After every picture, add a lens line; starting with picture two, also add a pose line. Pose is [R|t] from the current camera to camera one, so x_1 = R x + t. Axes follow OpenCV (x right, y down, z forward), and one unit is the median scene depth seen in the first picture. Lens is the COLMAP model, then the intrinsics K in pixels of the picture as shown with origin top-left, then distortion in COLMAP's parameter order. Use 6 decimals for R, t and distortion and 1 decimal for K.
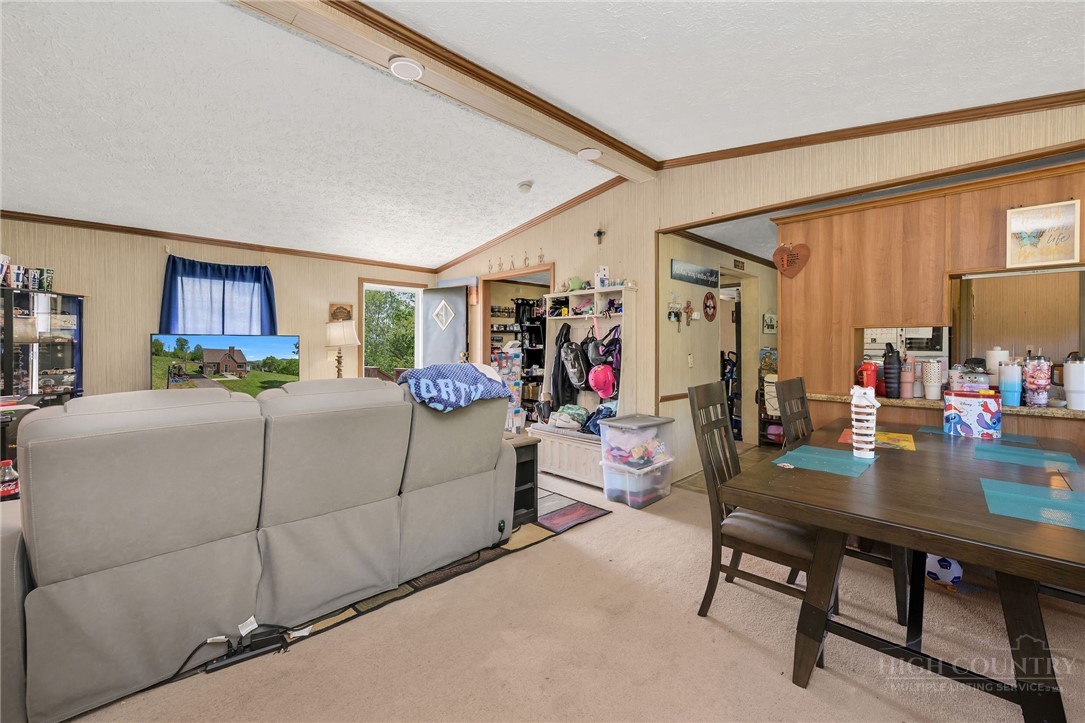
lens RADIAL K [[441.5, 0, 539.7], [0, 441.5, 350.0], [0, 0, 1]] dist [0.011134, 0.000285]
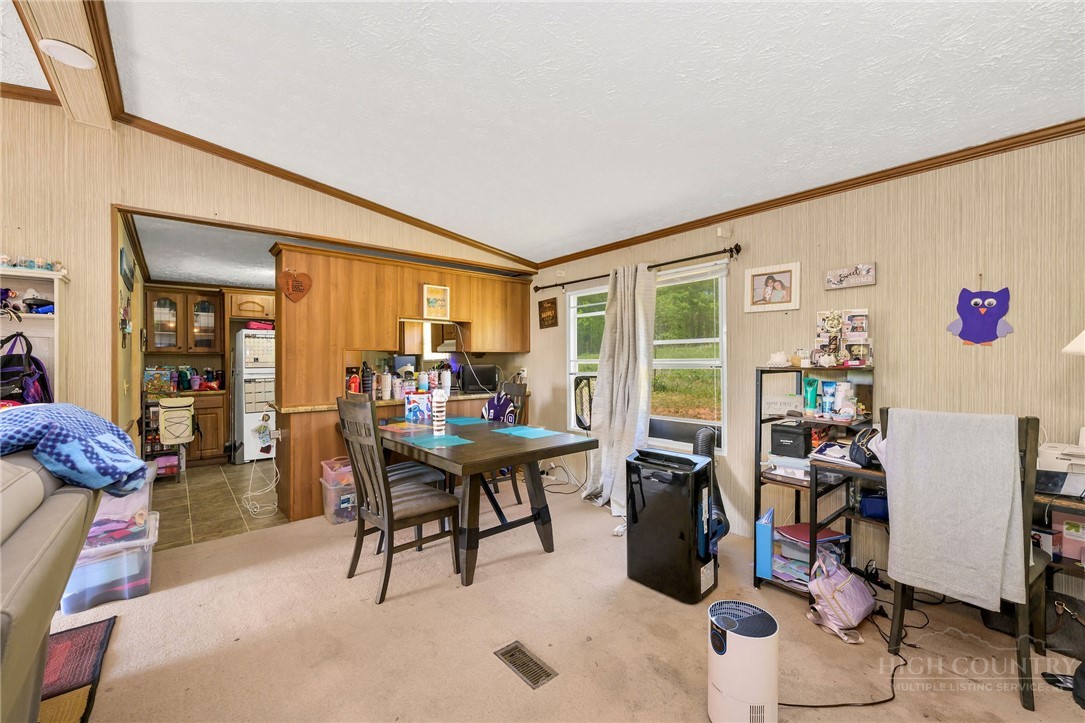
lens RADIAL K [[441.5, 0, 537.5], [0, 441.5, 359.8], [0, 0, 1]] dist [0.011134, 0.000285]
pose [[0.095529, 0.001879, 0.995425, -0.484608], [0.017504, 0.999840, -0.003567, -0.006617], [-0.995273, 0.017765, 0.095481, 0.325405]]
